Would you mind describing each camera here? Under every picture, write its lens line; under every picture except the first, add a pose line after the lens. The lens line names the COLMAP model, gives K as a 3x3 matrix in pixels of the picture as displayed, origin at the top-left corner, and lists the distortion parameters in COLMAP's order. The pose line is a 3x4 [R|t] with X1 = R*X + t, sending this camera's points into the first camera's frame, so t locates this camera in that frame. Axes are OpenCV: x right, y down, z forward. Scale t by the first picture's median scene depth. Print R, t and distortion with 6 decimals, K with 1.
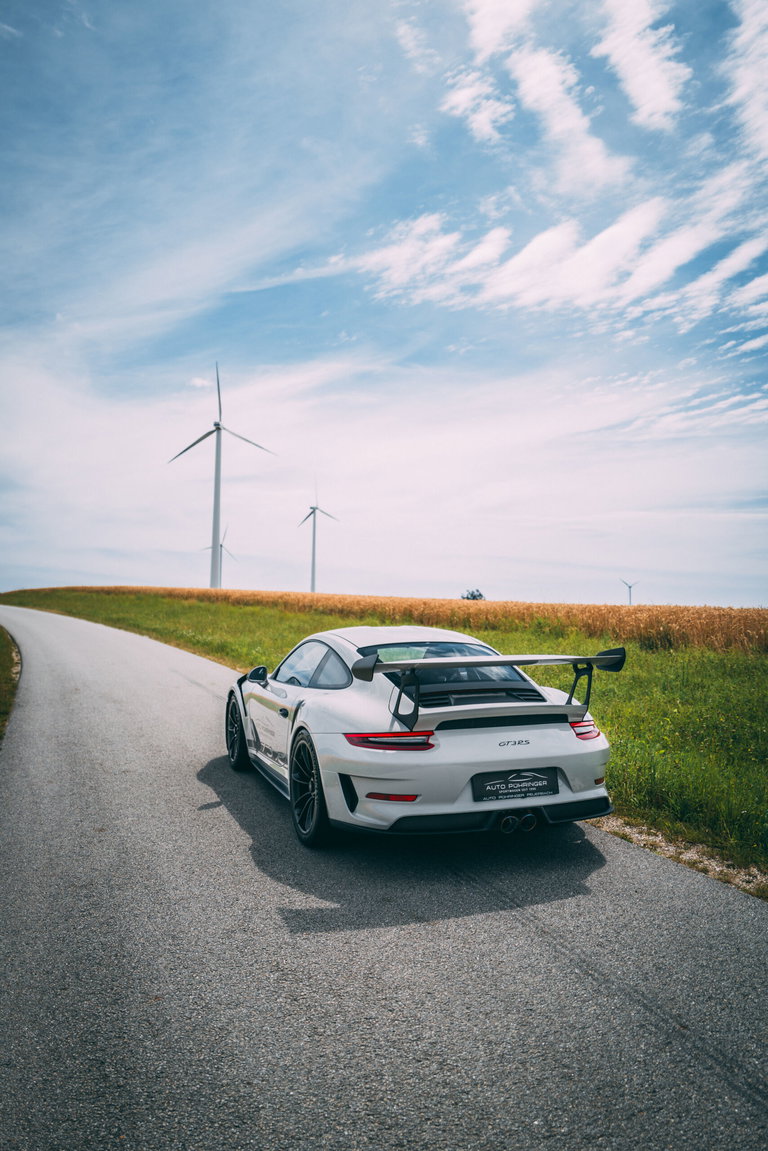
lens RADIAL K [[859.3, 0, 384.0], [0, 859.3, 575.5], [0, 0, 1]] dist [-0.058396, 0.069381]
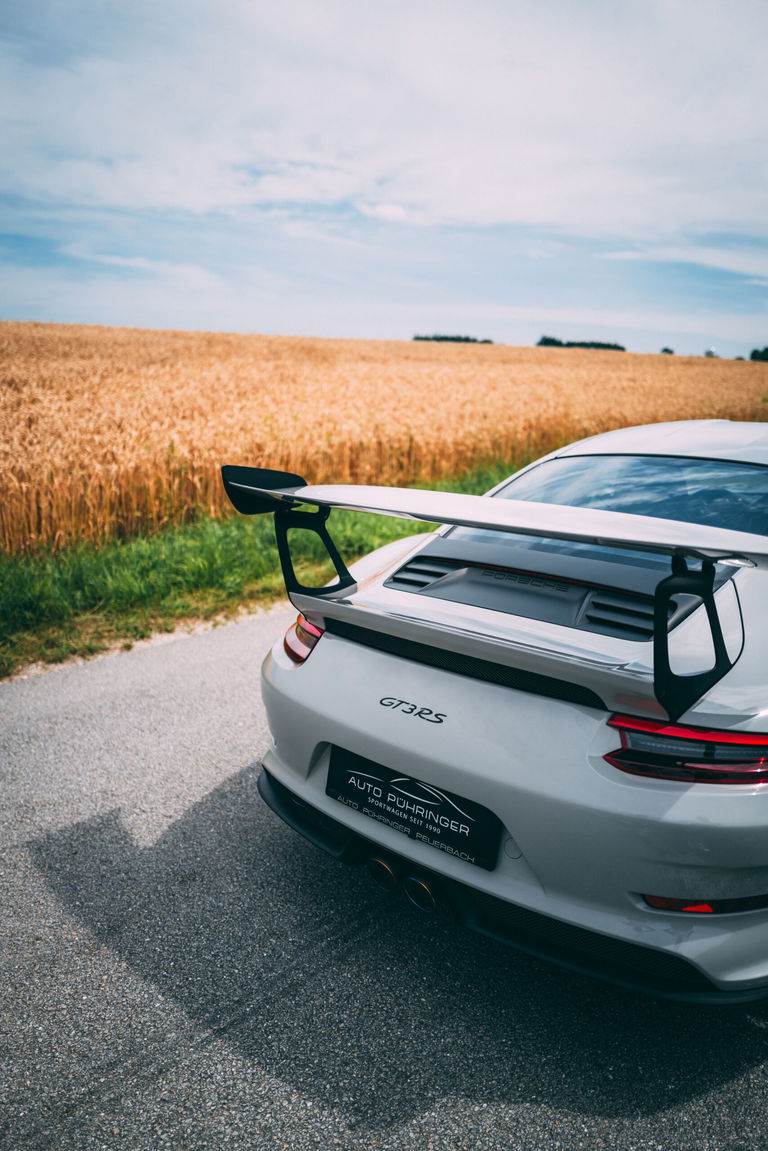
lens RADIAL K [[859.3, 0, 384.0], [0, 859.3, 575.5], [0, 0, 1]] dist [-0.058396, 0.069381]
pose [[0.442375, 0.198756, -0.874529, 0.463670], [0.025691, 0.971924, 0.233887, 0.031988], [0.896462, -0.125933, 0.424848, 0.761688]]
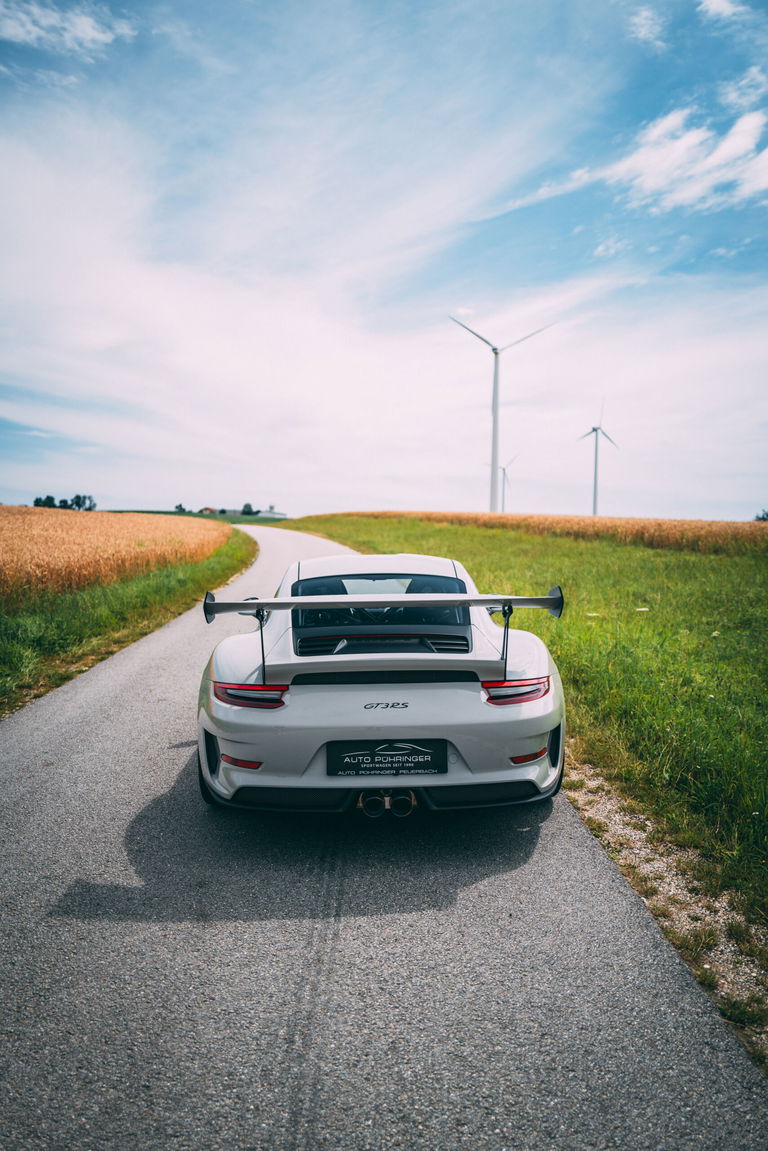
lens RADIAL K [[835.7, 0, 422.8], [0, 835.7, 527.1], [0, 0, 1]] dist [-0.083214, 0.078028]
pose [[0.953598, -0.006002, -0.301024, 0.387895], [0.016340, 0.999359, 0.031838, 0.006222], [0.300640, -0.035280, 0.953085, 0.263182]]
